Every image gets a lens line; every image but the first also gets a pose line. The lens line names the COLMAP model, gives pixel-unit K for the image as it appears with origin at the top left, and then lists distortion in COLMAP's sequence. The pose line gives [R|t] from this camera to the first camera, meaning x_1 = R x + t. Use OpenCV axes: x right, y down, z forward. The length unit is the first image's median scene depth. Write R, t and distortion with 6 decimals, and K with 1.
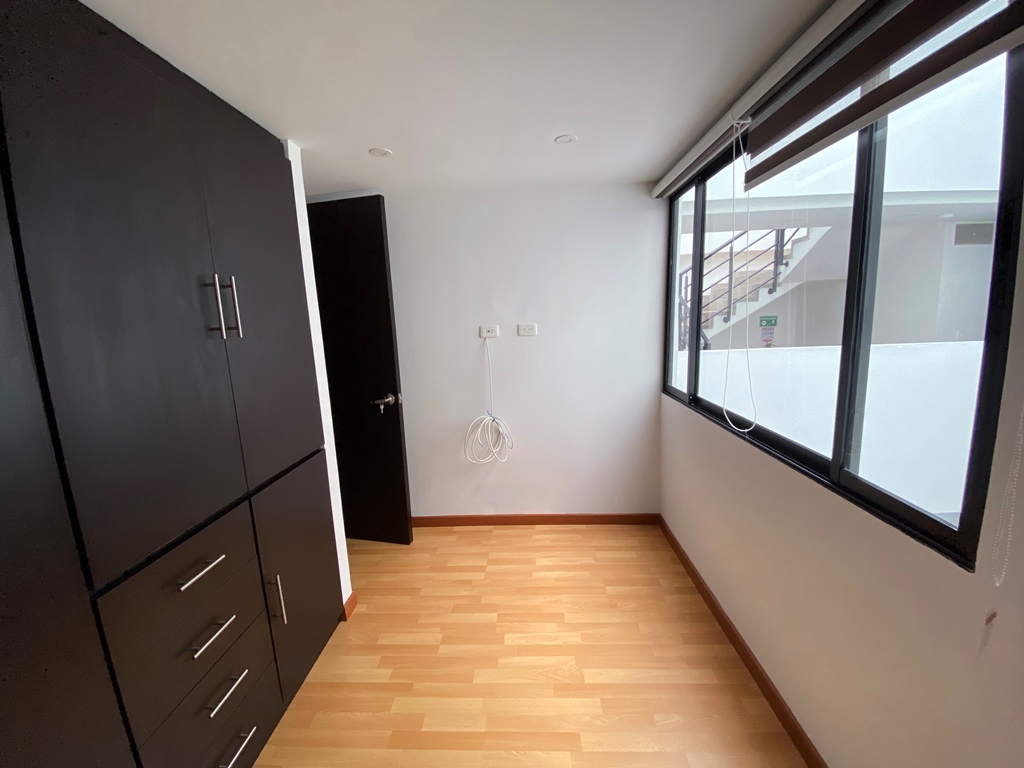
lens RADIAL K [[411.9, 0, 510.6], [0, 411.9, 380.6], [0, 0, 1]] dist [0.046213, -0.037003]
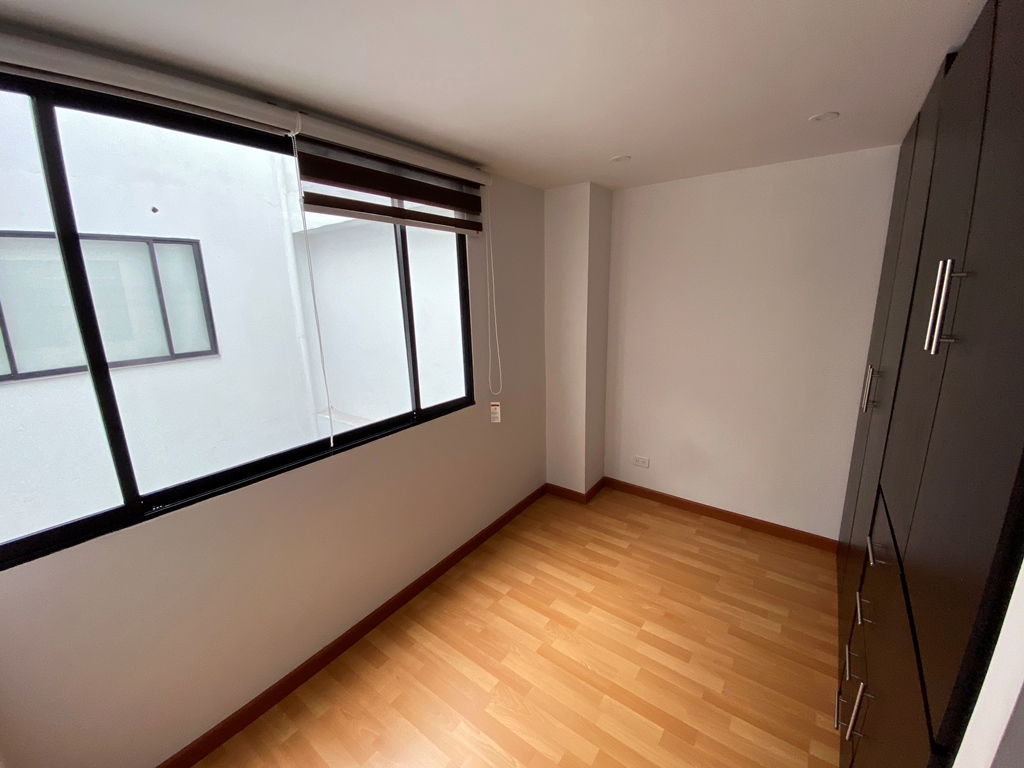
lens RADIAL K [[411.9, 0, 510.6], [0, 411.9, 380.6], [0, 0, 1]] dist [0.046213, -0.037003]
pose [[-0.822387, -0.046577, 0.567019, -0.411423], [0.157266, 0.939199, 0.305242, -0.299525], [-0.546761, 0.340200, -0.765060, 1.574474]]
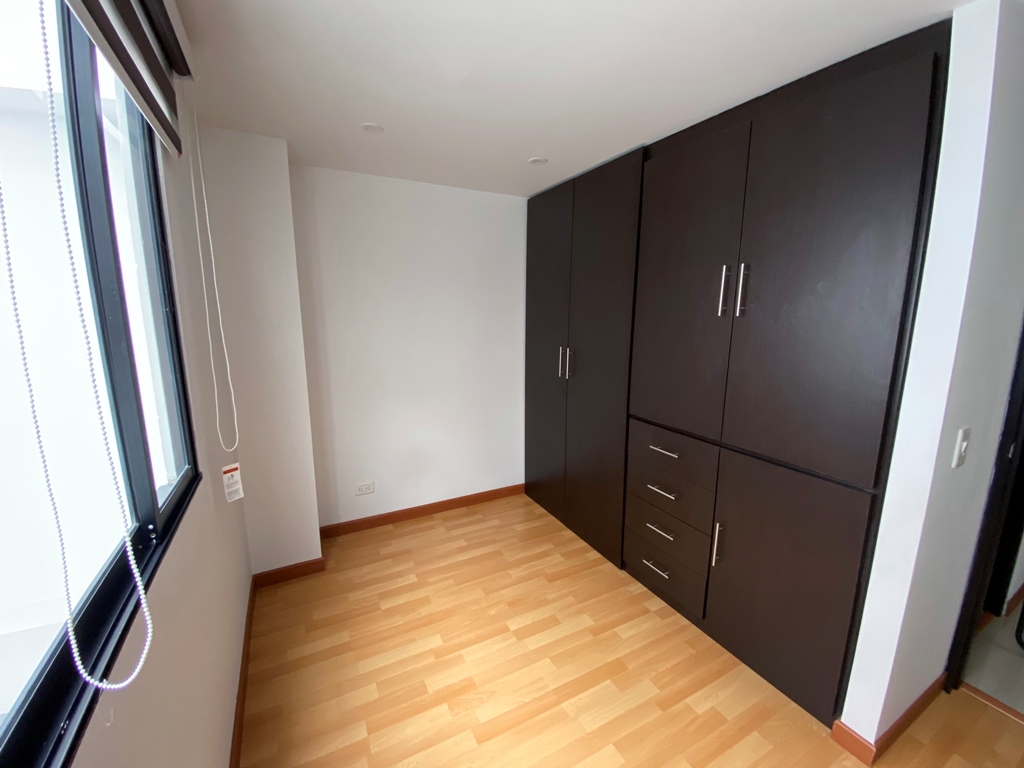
lens RADIAL K [[411.9, 0, 510.6], [0, 411.9, 380.6], [0, 0, 1]] dist [0.046213, -0.037003]
pose [[-0.865827, 0.137284, -0.481142, 0.409260], [-0.033487, 0.943566, 0.329487, -0.249888], [0.499222, 0.301391, -0.812367, 1.427052]]
